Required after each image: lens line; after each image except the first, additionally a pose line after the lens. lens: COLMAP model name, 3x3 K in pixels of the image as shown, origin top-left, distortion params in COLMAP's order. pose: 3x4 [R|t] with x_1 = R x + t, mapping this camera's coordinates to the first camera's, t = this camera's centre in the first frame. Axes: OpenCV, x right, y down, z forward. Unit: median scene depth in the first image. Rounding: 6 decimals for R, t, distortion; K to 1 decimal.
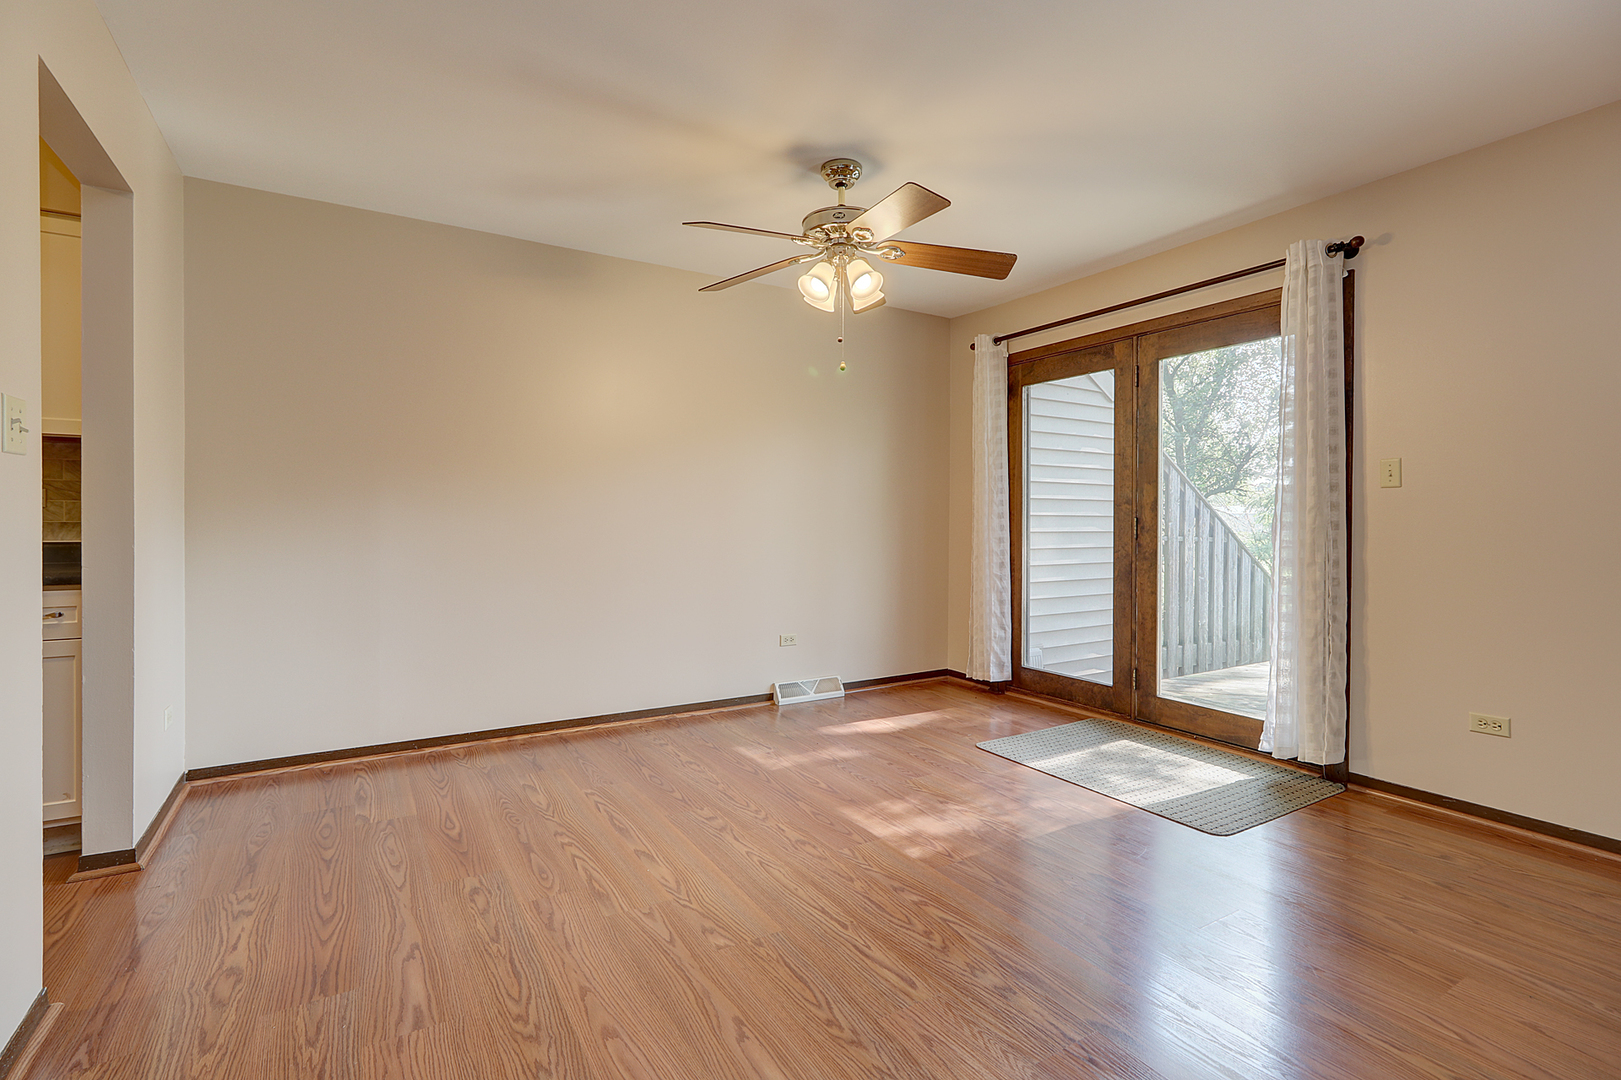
lens RADIAL K [[741.2, 0, 801.4], [0, 741.2, 539.3], [0, 0, 1]] dist [0.002242, 0.000195]
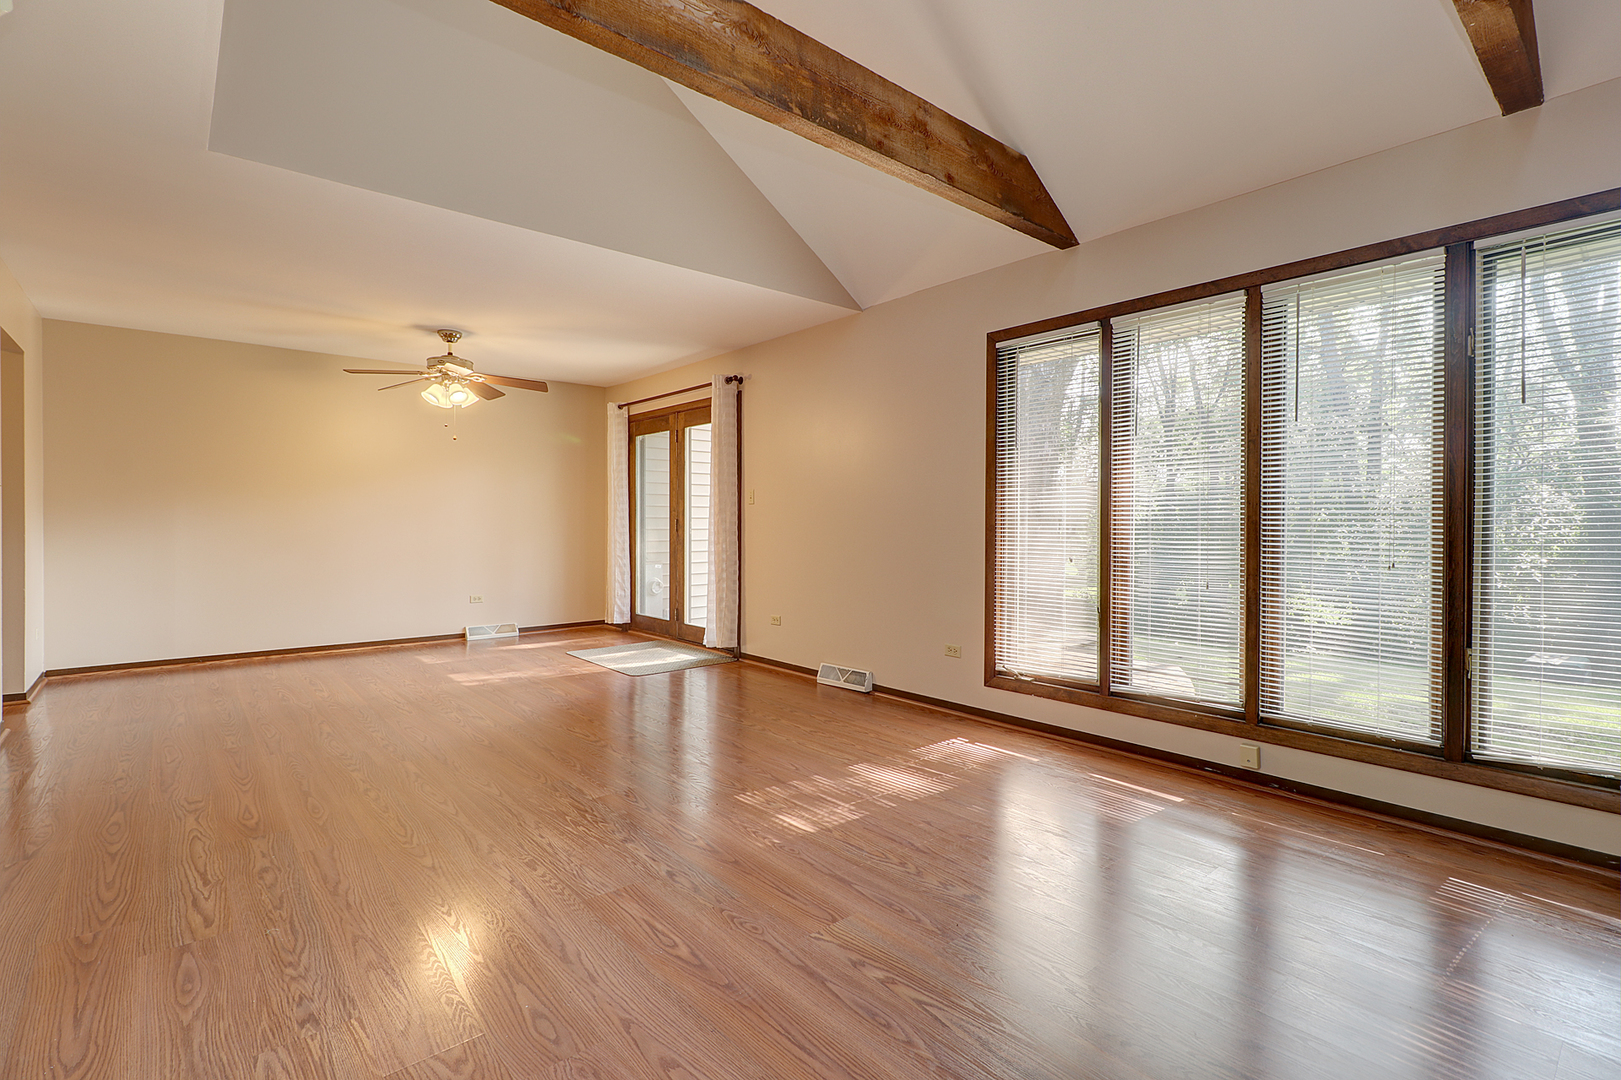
lens RADIAL K [[746.8, 0, 797.7], [0, 746.8, 525.0], [0, 0, 1]] dist [0.001884, 0.000046]
pose [[0.988493, -0.001770, 0.151258, 0.557248], [0.005030, 0.999763, -0.021172, 0.025702], [-0.151184, 0.021689, 0.988268, -0.870513]]
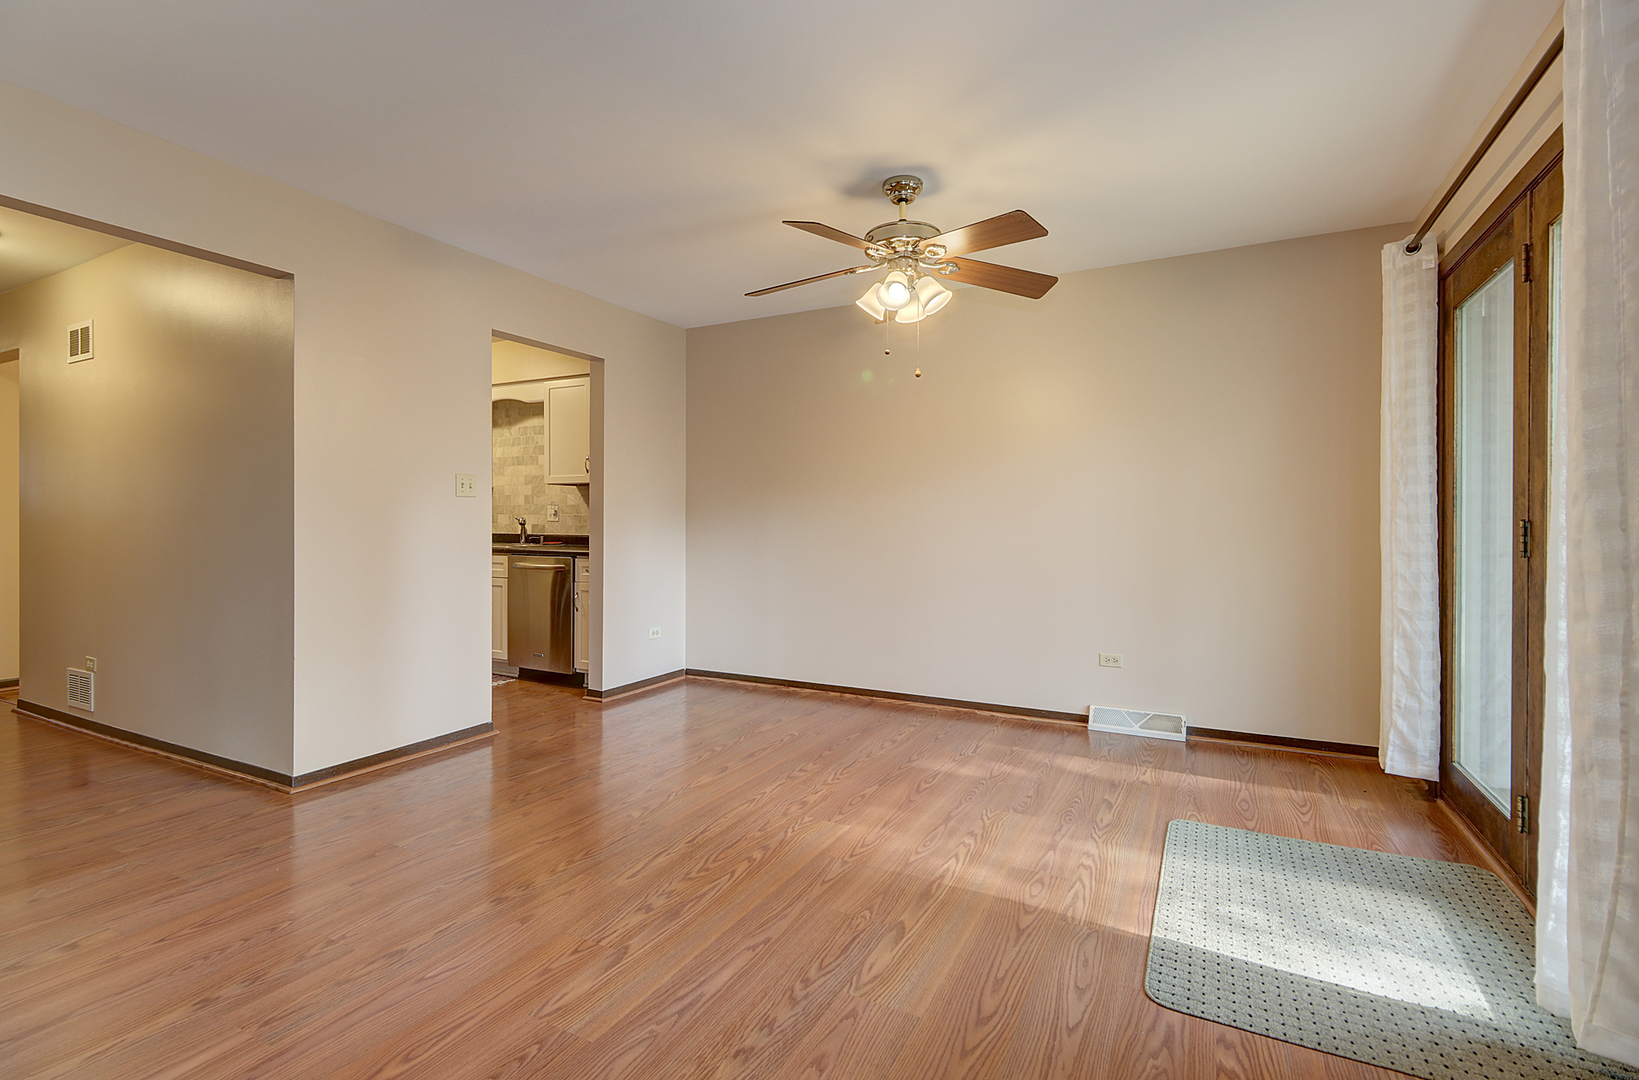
lens RADIAL K [[755.0, 0, 819.5], [0, 755.0, 540.0], [0, 0, 1]] dist [0.001058, -0.000032]
pose [[0.520071, 0.015875, -0.853976, 0.787486], [-0.025714, 0.999665, 0.002924, -0.003056], [0.853736, 0.020438, 0.520305, 0.314336]]
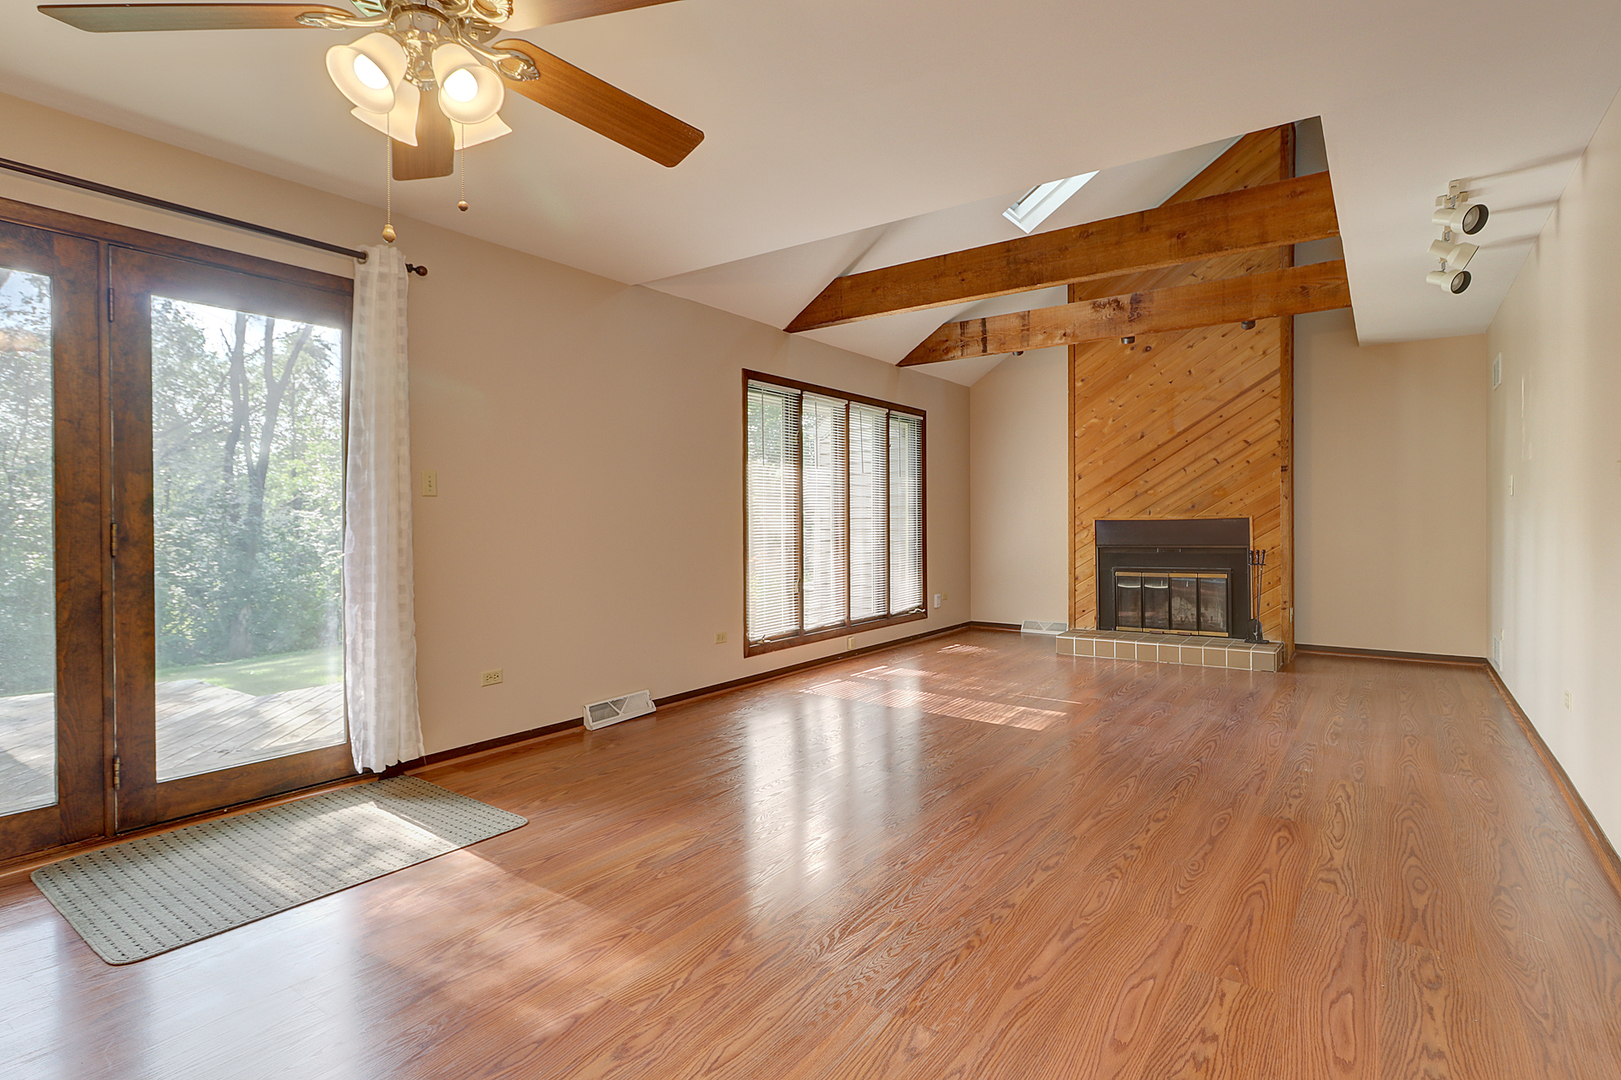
lens RADIAL K [[812.8, 0, 808.0], [0, 812.8, 527.1], [0, 0, 1]] dist [0.003248, 0.000271]
pose [[-0.392109, -0.008935, 0.919876, -0.528506], [0.027960, 0.999375, 0.021625, -0.029028], [-0.919494, 0.034199, -0.391614, 0.864540]]
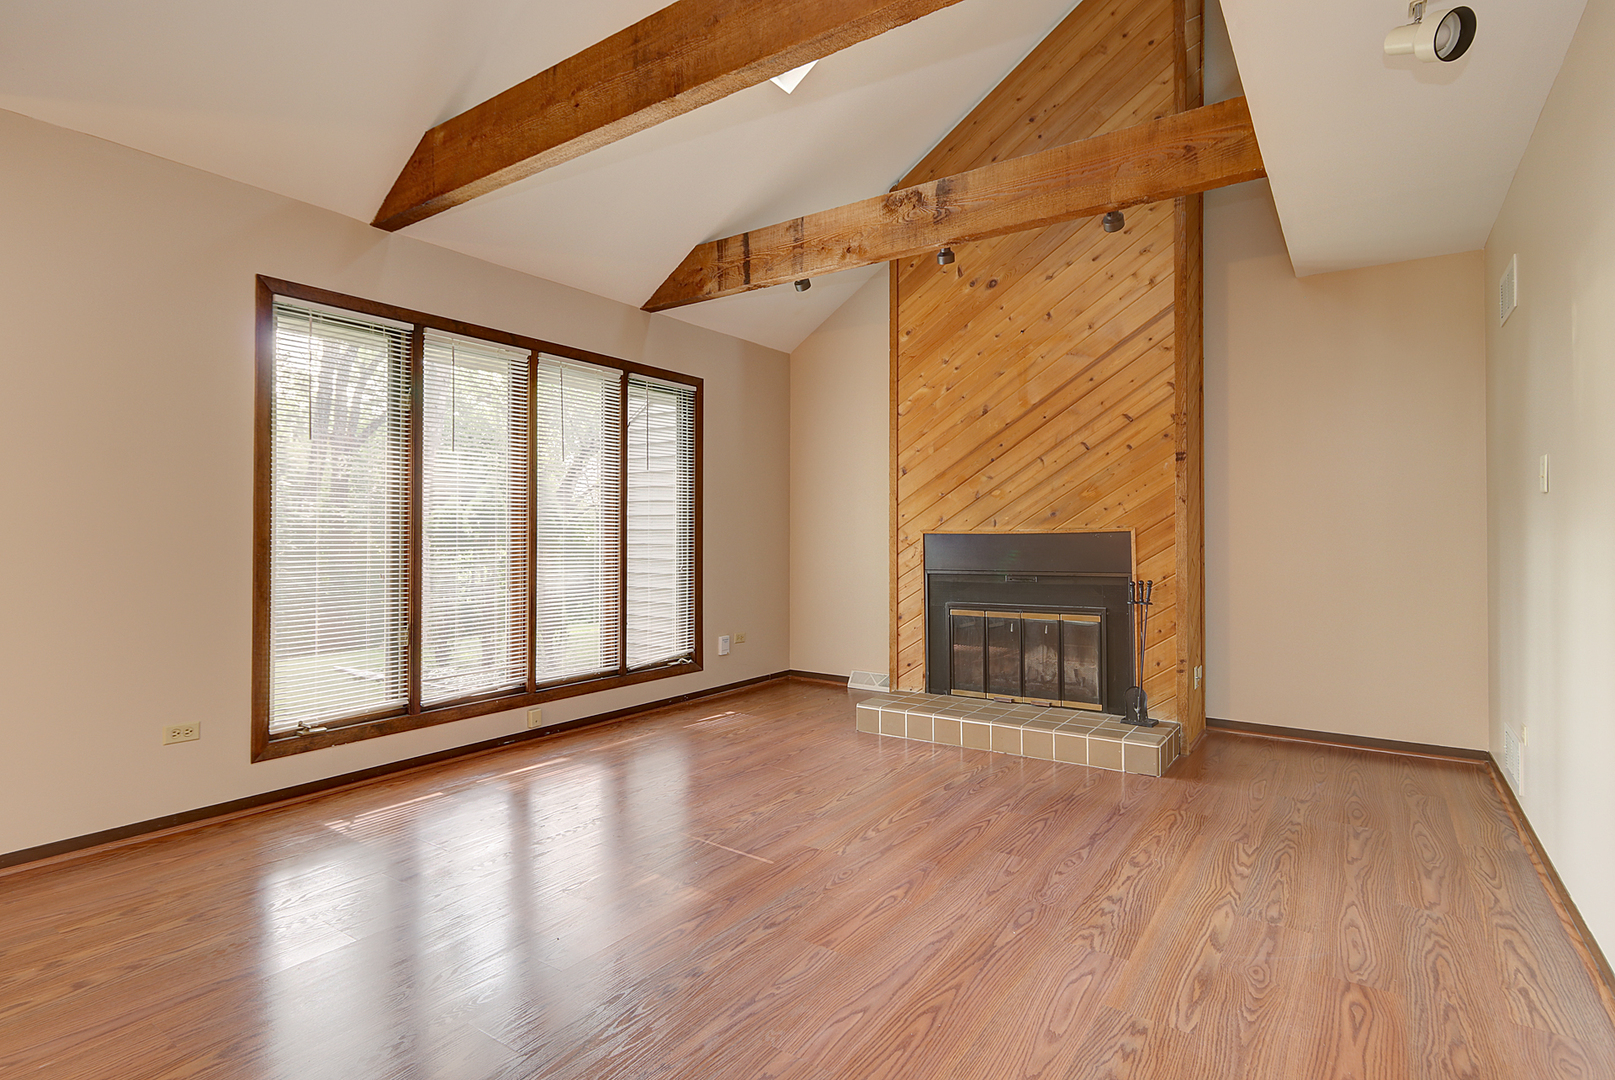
lens RADIAL K [[809.8, 0, 805.0], [0, 809.8, 527.2], [0, 0, 1]] dist [0.003248, 0.000271]
pose [[-0.403559, 0.003726, 0.914946, -0.114056], [0.021468, 0.999755, 0.005398, -0.004314], [-0.914702, 0.021821, -0.403540, 0.115958]]
